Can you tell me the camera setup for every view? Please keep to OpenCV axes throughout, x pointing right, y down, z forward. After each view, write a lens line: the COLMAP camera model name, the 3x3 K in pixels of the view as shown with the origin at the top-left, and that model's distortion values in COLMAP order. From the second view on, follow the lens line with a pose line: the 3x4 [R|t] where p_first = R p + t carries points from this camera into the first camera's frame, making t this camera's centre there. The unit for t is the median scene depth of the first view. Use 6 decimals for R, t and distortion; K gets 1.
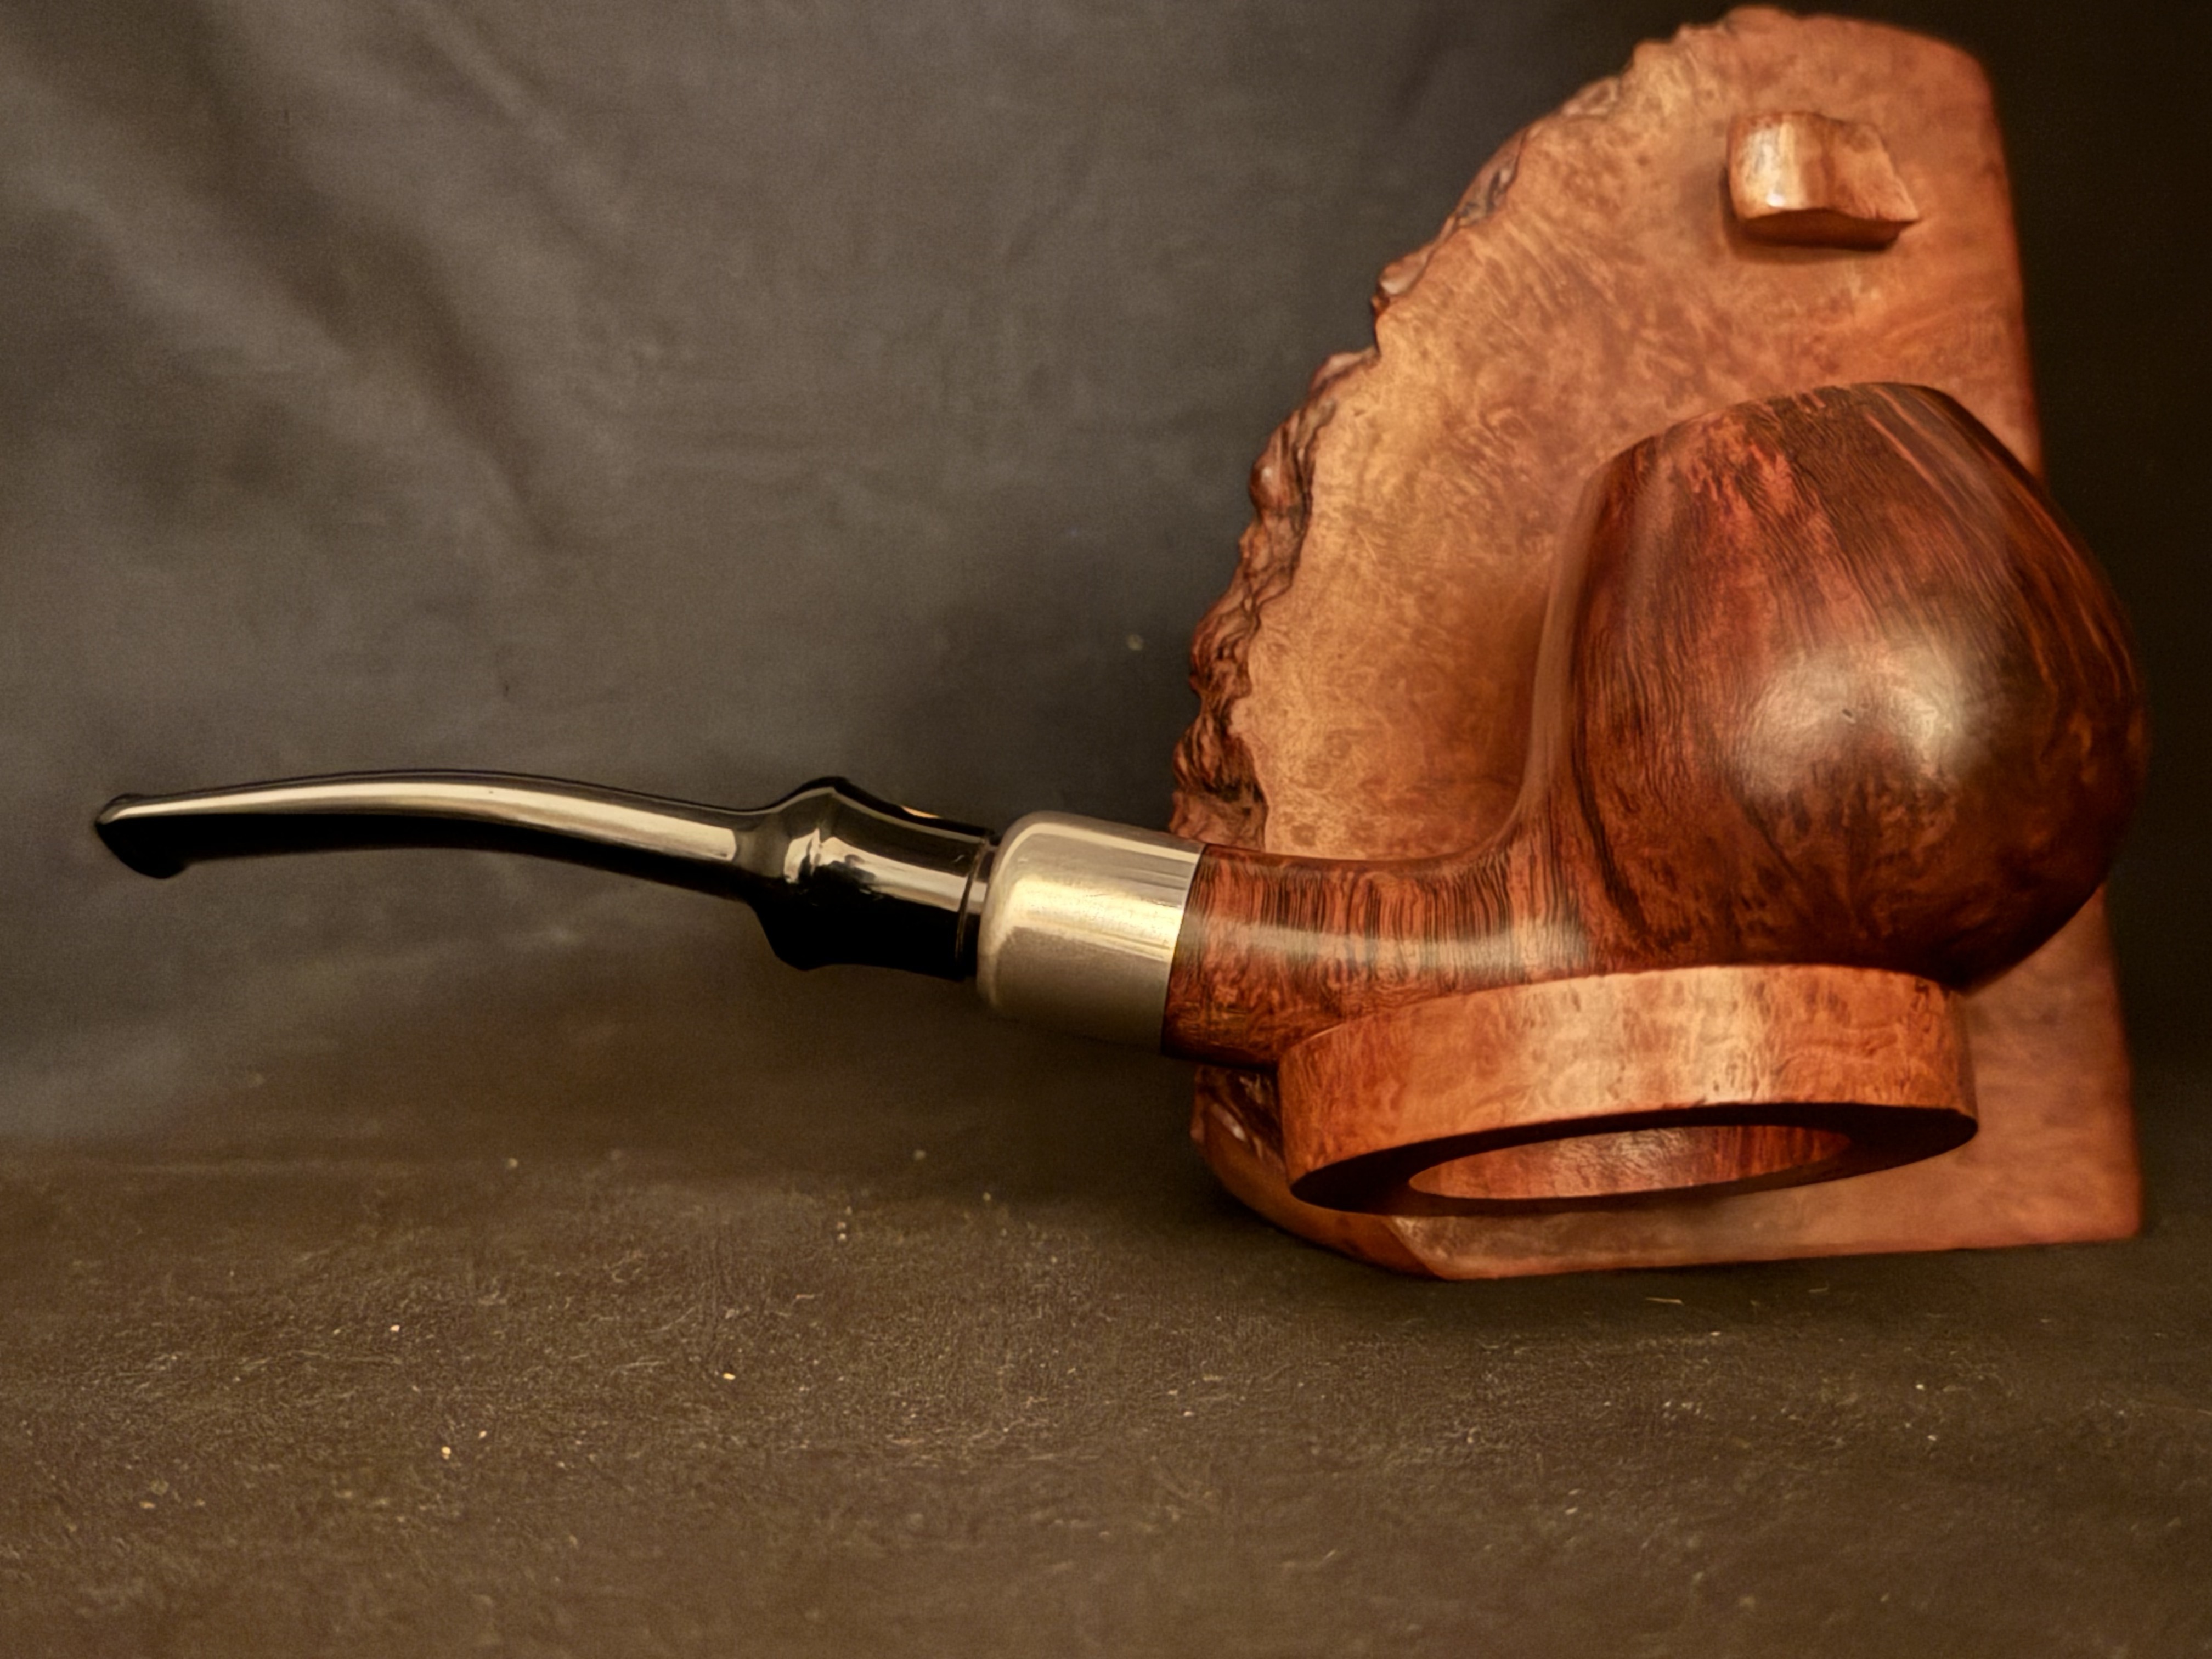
lens RADIAL K [[3419.8, 0, 1114.0], [0, 3419.8, 837.0], [0, 0, 1]] dist [0.131166, 0.000000]
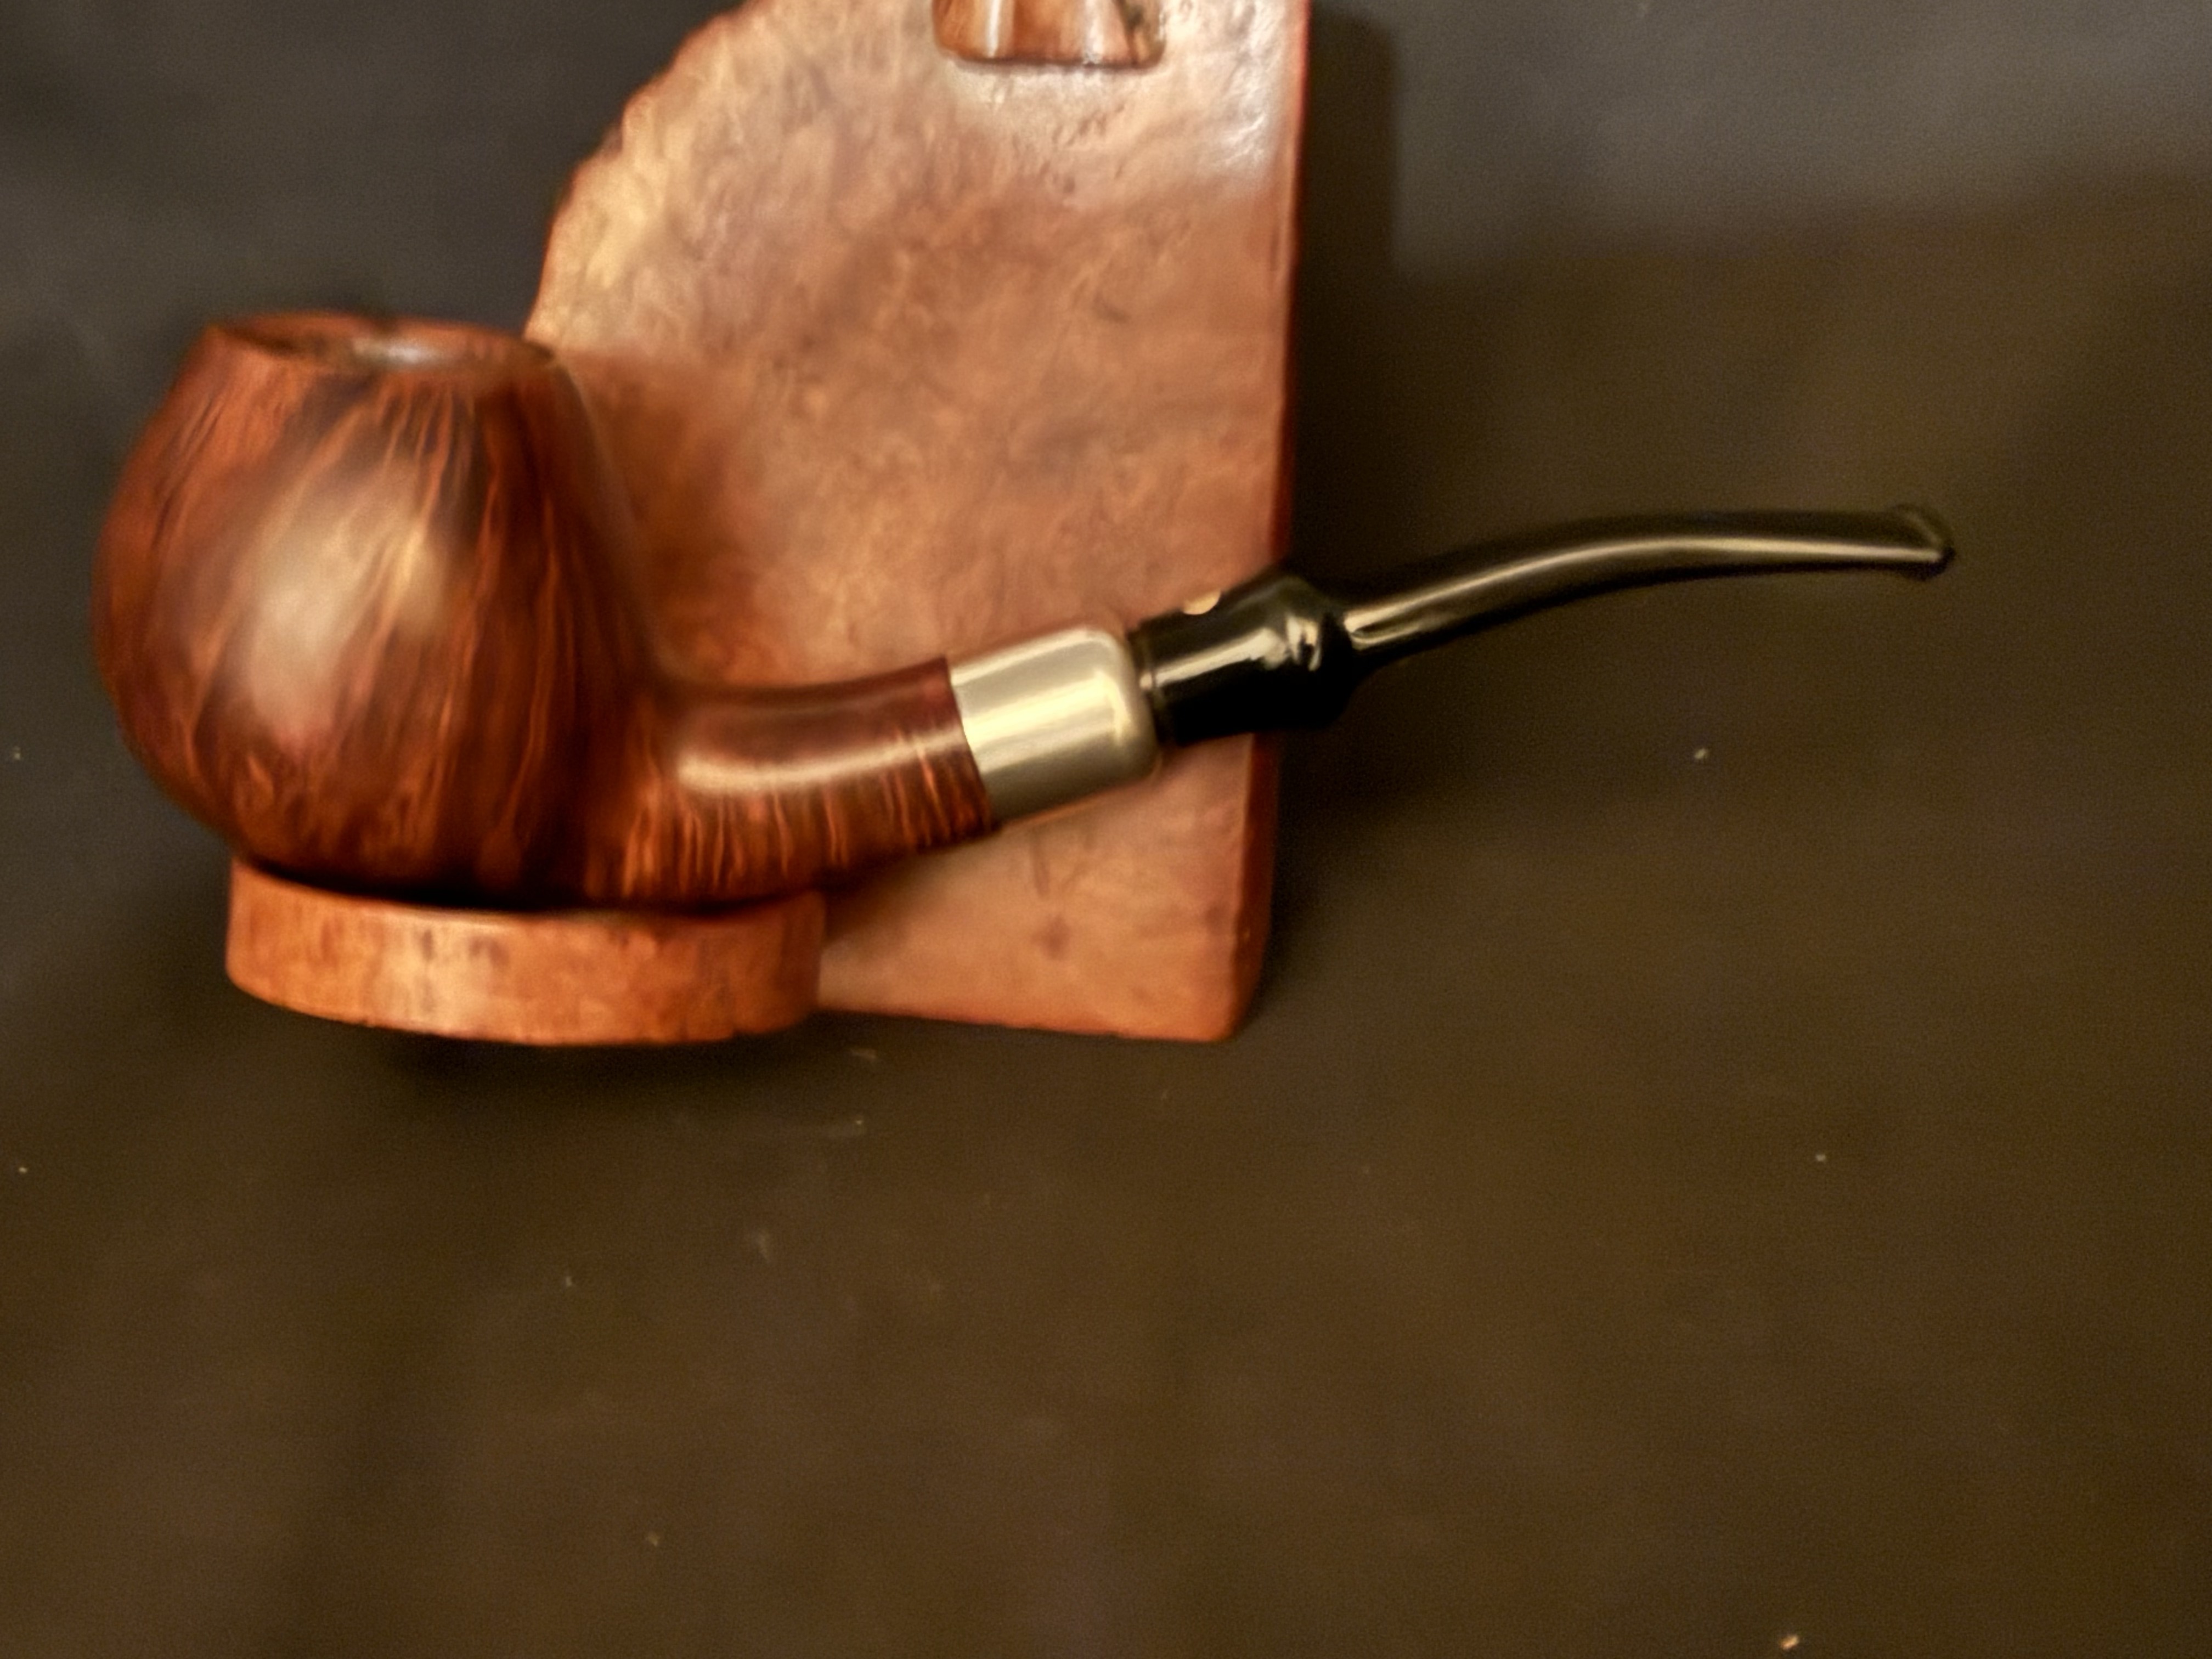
lens RADIAL K [[3328.9, 0, 1112.7], [0, 3328.9, 829.1], [0, 0, 1]] dist [0.116414, 0.000000]
pose [[0.898476, 0.207392, -0.386948, 0.670051], [-0.053503, 0.926543, 0.372365, -0.344242], [0.435749, -0.313858, 0.843573, 0.116873]]
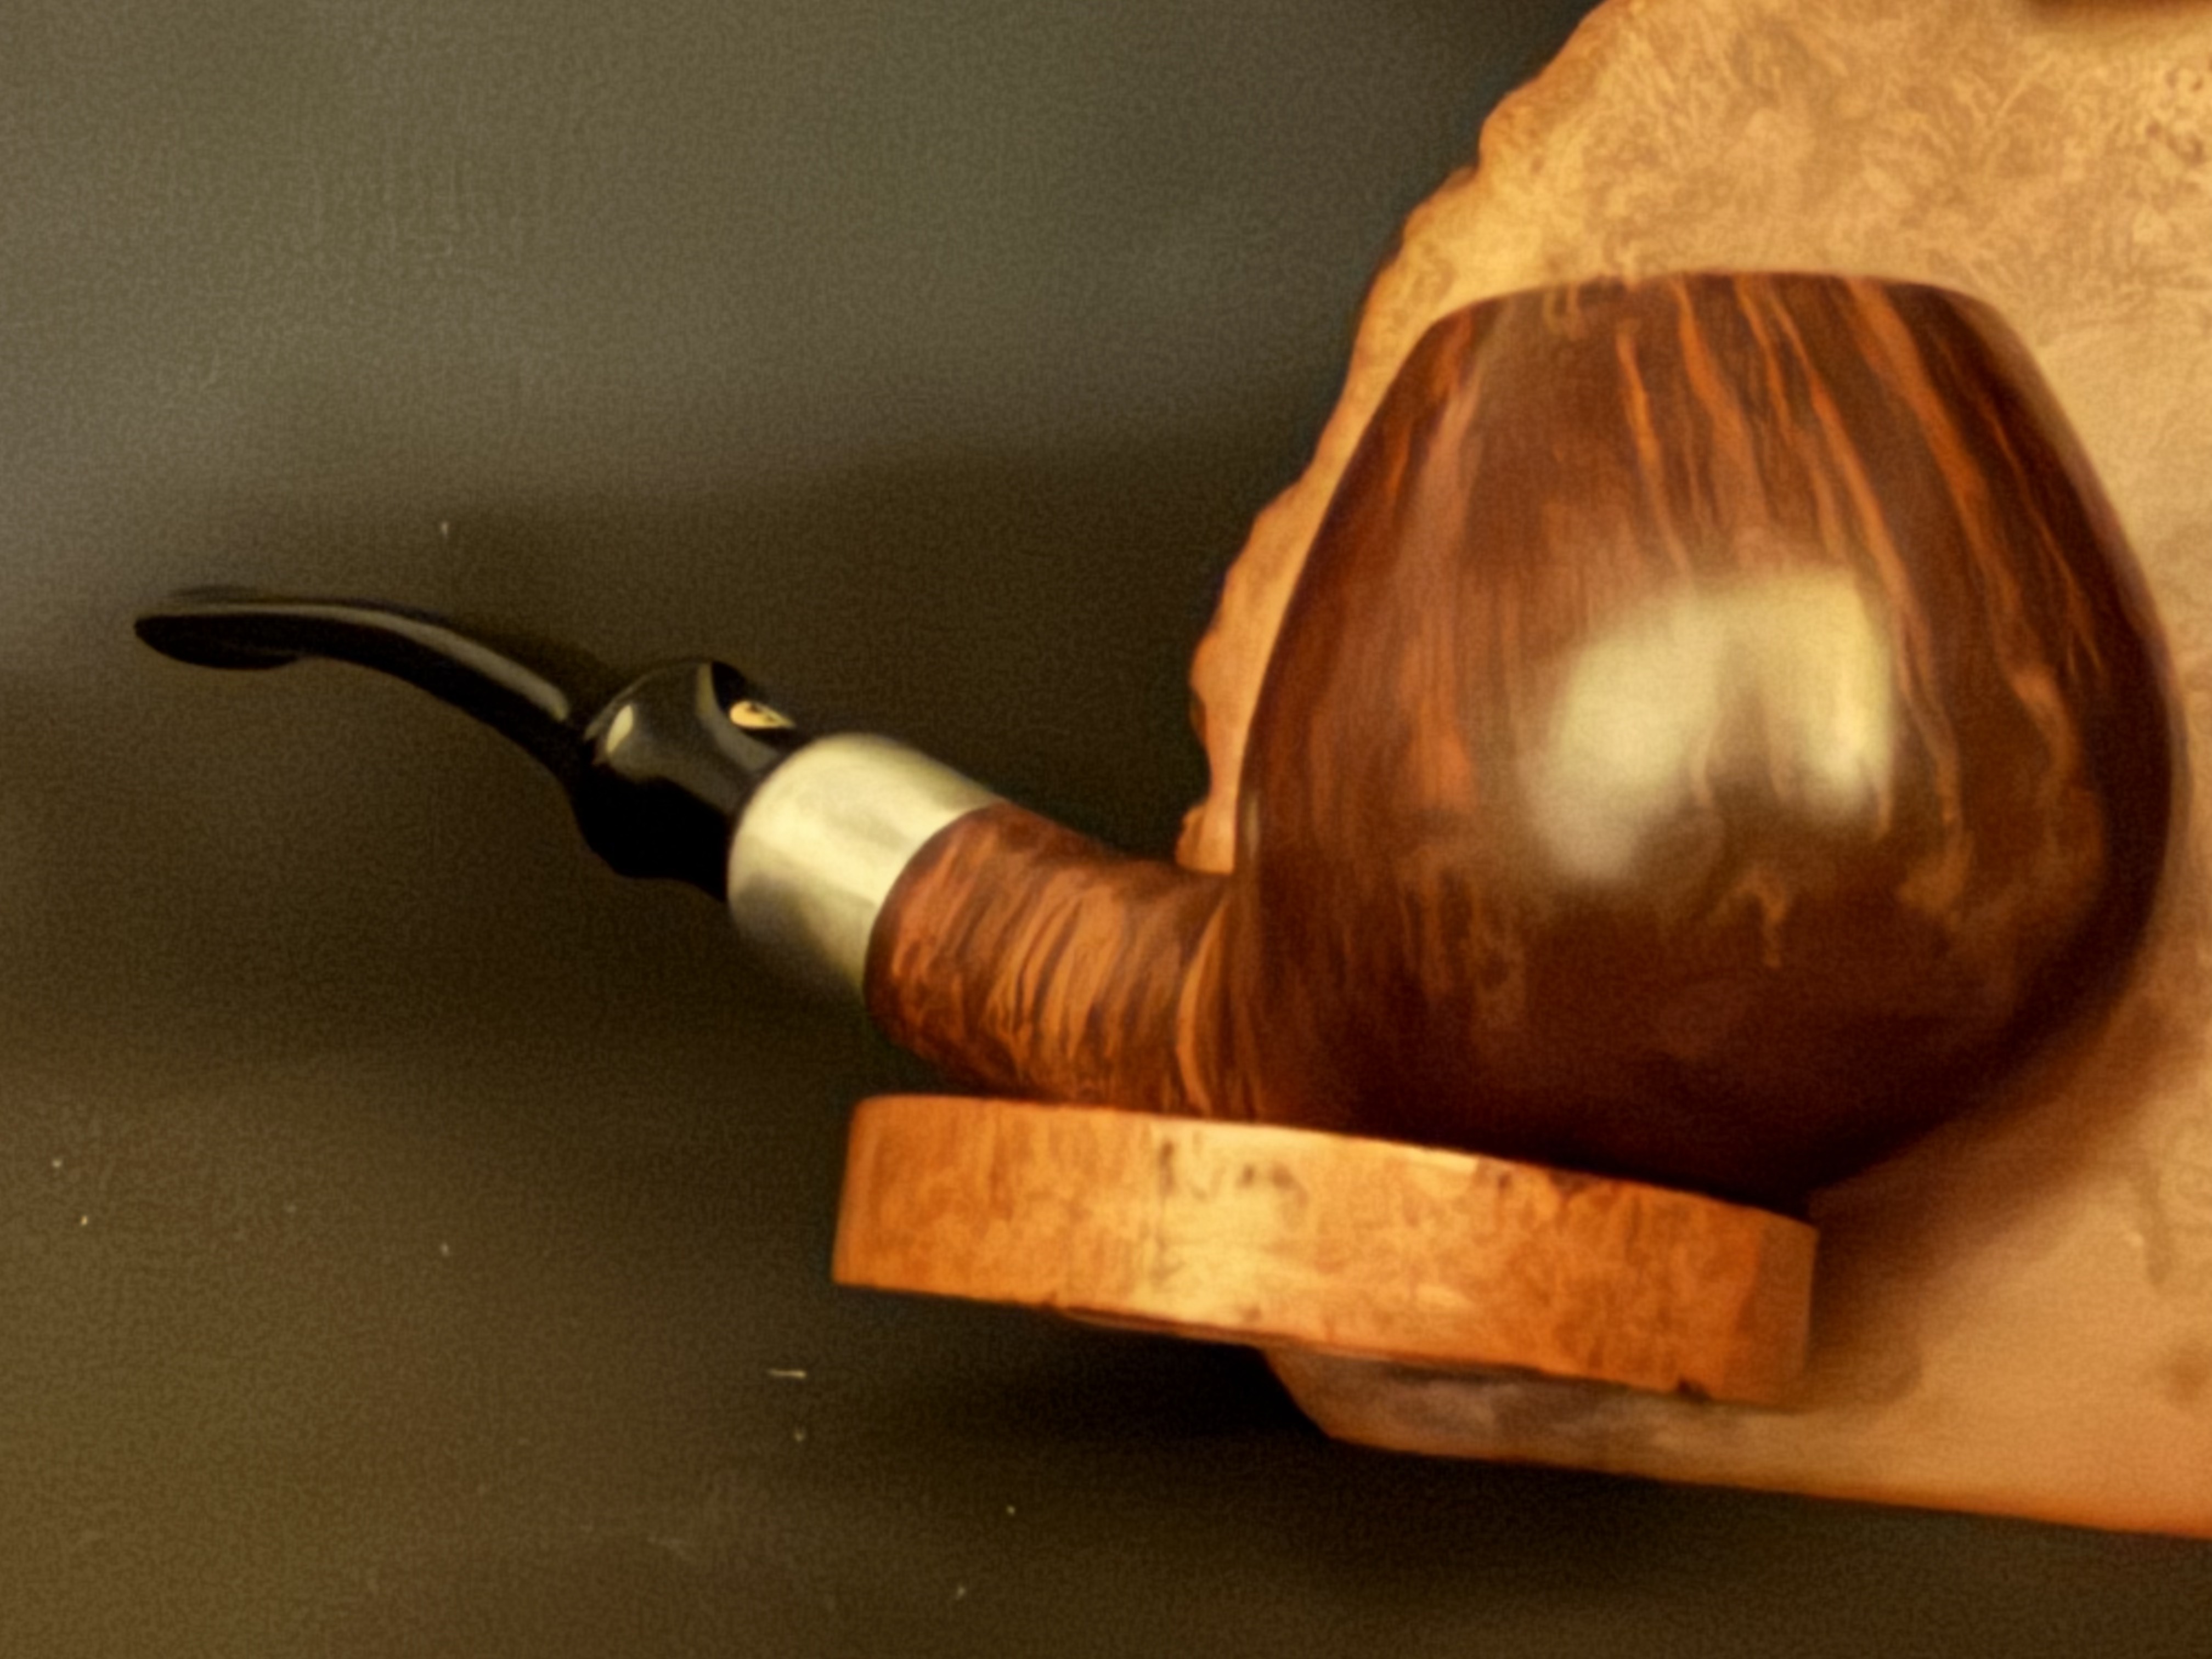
lens RADIAL K [[3467.6, 0, 865.3], [0, 3467.6, 774.8], [0, 0, 1]] dist [0.015688, 0.000000]
pose [[0.761485, 0.078262, -0.643440, 0.467963], [-0.032228, 0.996028, 0.083007, -0.069736], [0.647381, -0.042472, 0.760983, 0.348644]]
